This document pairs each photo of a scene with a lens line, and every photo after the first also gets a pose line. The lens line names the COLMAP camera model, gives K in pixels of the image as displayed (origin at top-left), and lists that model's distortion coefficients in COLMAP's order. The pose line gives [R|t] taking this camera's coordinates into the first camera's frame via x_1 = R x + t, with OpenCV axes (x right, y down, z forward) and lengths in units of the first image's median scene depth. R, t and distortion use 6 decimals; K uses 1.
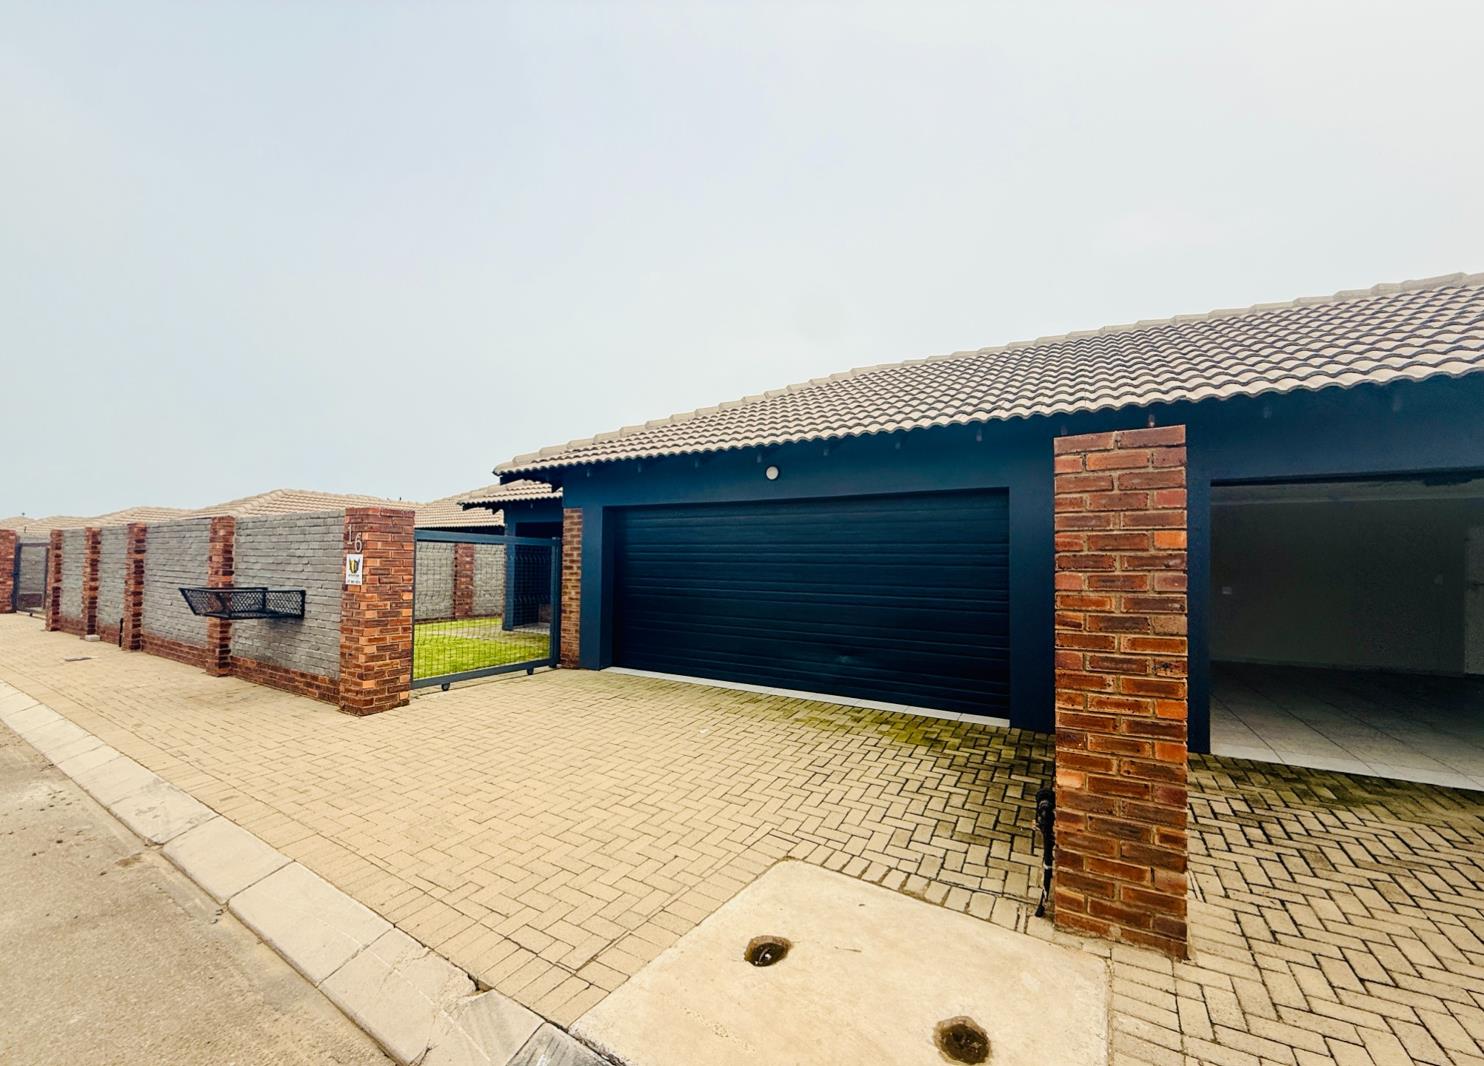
lens RADIAL K [[594.4, 0, 735.7], [0, 594.4, 560.4], [0, 0, 1]] dist [-0.001727, -0.000072]
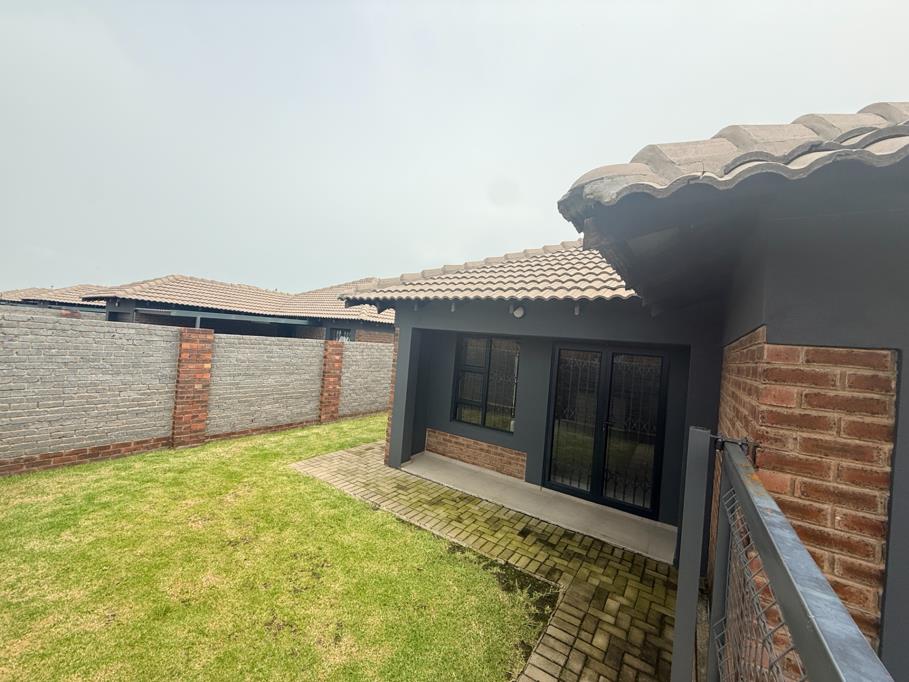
lens RADIAL K [[364.2, 0, 448.8], [0, 364.2, 340.6], [0, 0, 1]] dist [-0.000489, 0.000290]
pose [[0.995600, 0.063578, -0.068831, -0.441233], [-0.063155, 0.997969, 0.008307, -0.081741], [0.069219, -0.003923, 0.997594, 0.818028]]
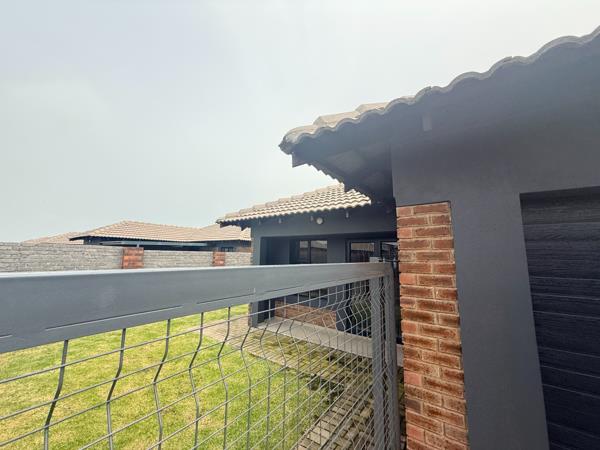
lens RADIAL K [[240.4, 0, 296.2], [0, 240.4, 224.9], [0, 0, 1]] dist [-0.000489, 0.000290]
pose [[0.993920, -0.016209, -0.108905, -0.365992], [0.003336, 0.993083, -0.117364, -0.044273], [0.110054, 0.116287, 0.987099, 0.772073]]
